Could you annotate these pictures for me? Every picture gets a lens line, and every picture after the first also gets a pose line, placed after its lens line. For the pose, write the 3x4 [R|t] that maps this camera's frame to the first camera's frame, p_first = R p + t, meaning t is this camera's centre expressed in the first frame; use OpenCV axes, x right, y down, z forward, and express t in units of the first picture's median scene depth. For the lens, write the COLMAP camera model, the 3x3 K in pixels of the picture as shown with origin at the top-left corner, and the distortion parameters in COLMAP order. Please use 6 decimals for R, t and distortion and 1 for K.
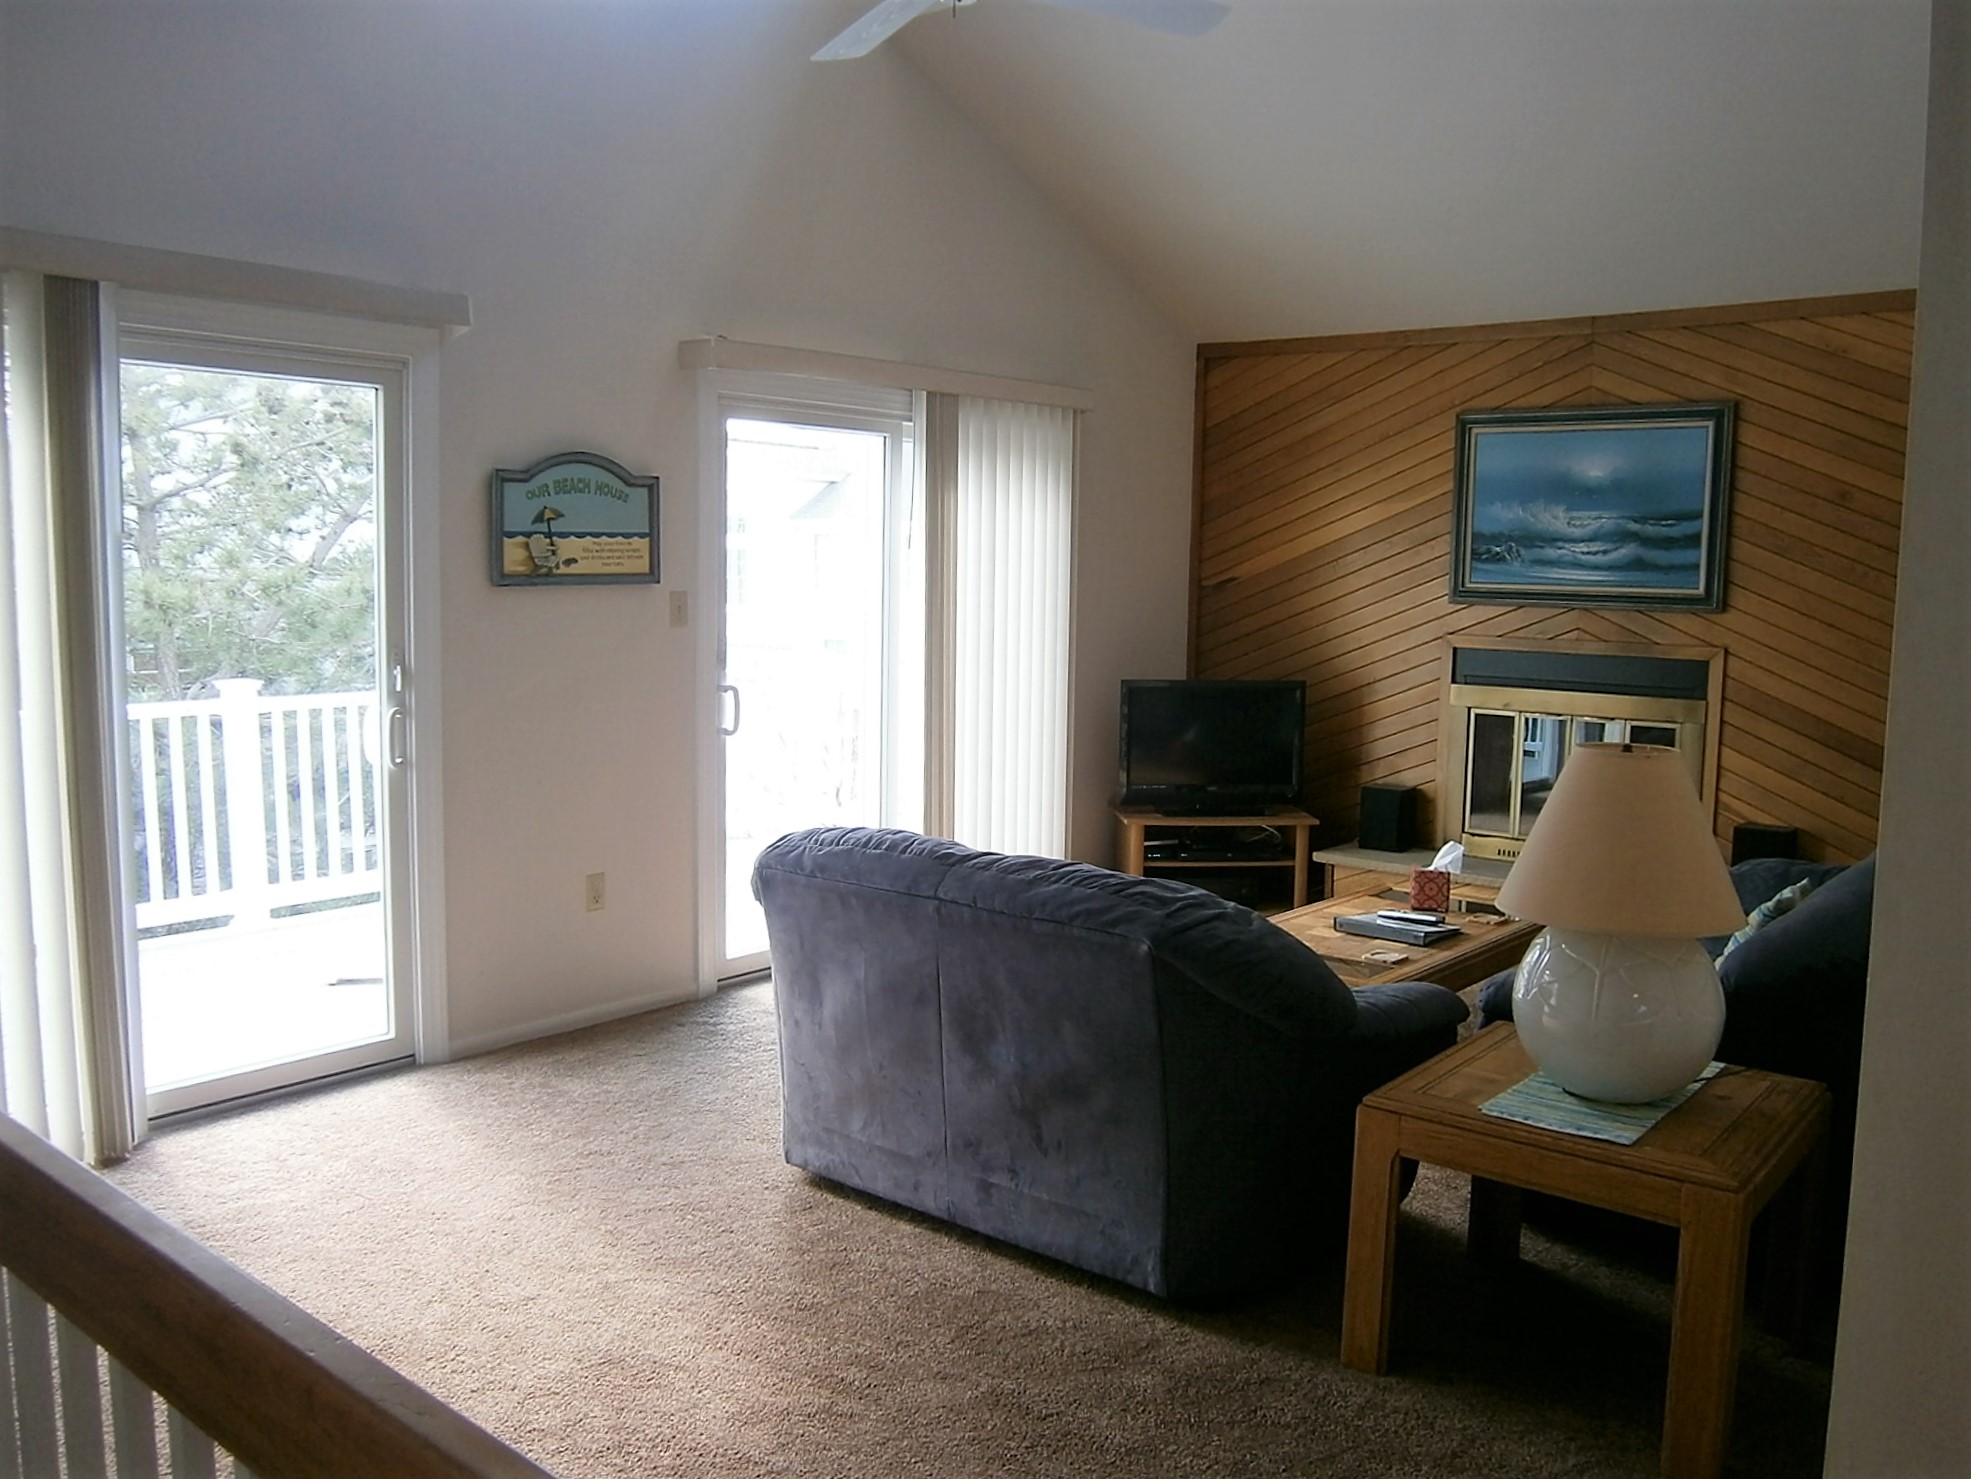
lens RADIAL K [[1640.5, 0, 989.7], [0, 1640.5, 737.5], [0, 0, 1]] dist [-0.056269, 0.020501]
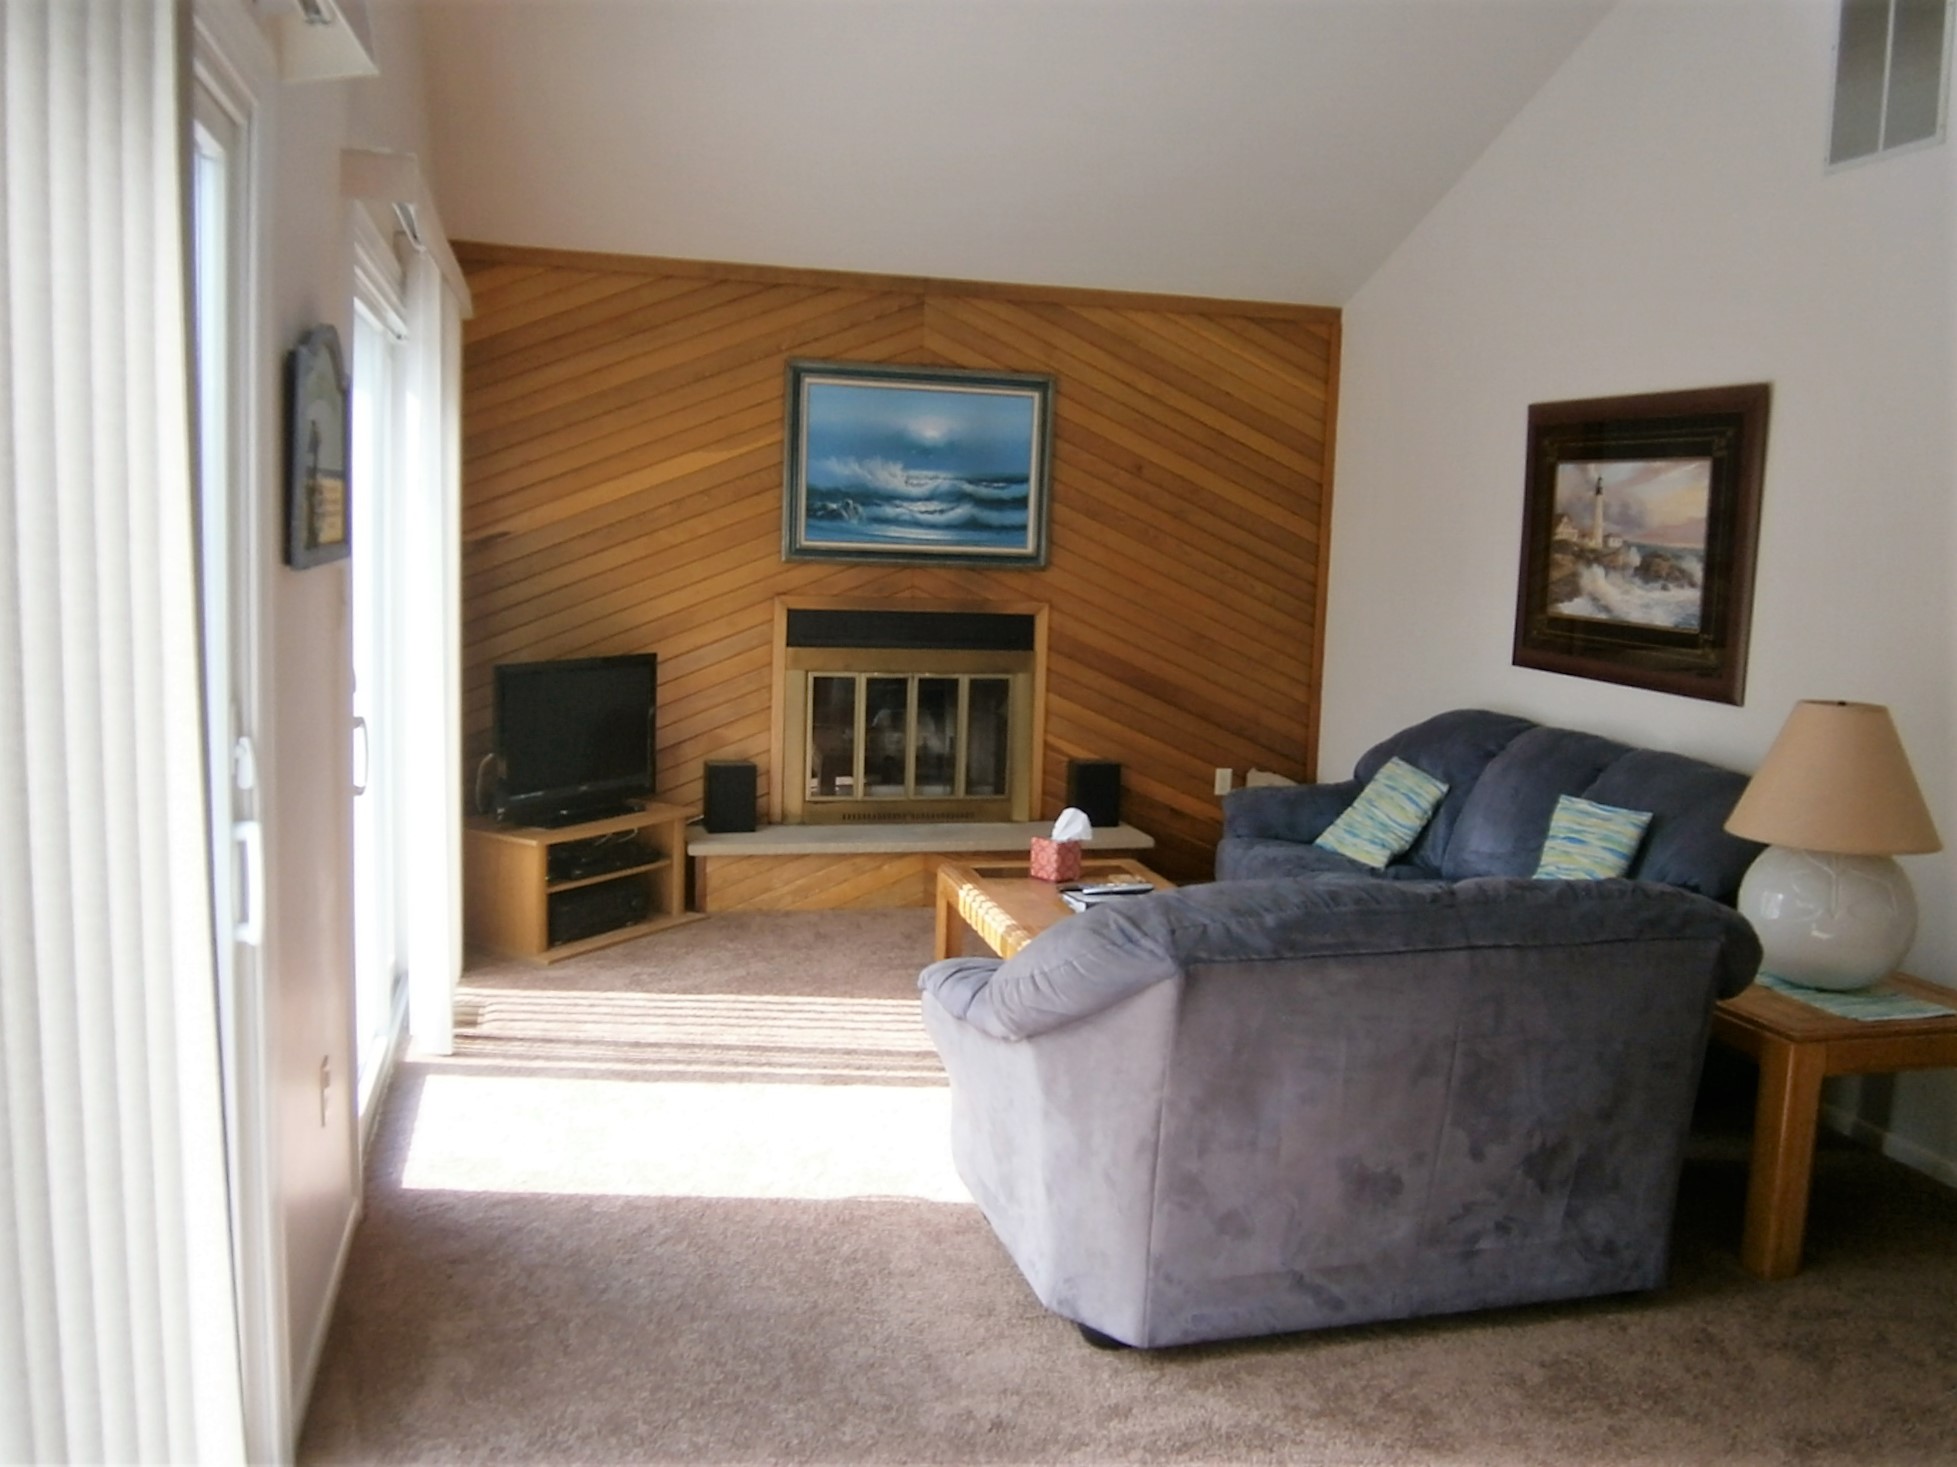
lens RADIAL K [[1628.9, 0, 980.4], [0, 1628.9, 739.3], [0, 0, 1]] dist [-0.056269, 0.020501]
pose [[0.570914, -0.095950, 0.815384, -0.456993], [0.062504, 0.995345, 0.073363, -0.044994], [-0.818627, 0.009080, 0.574254, 0.394421]]
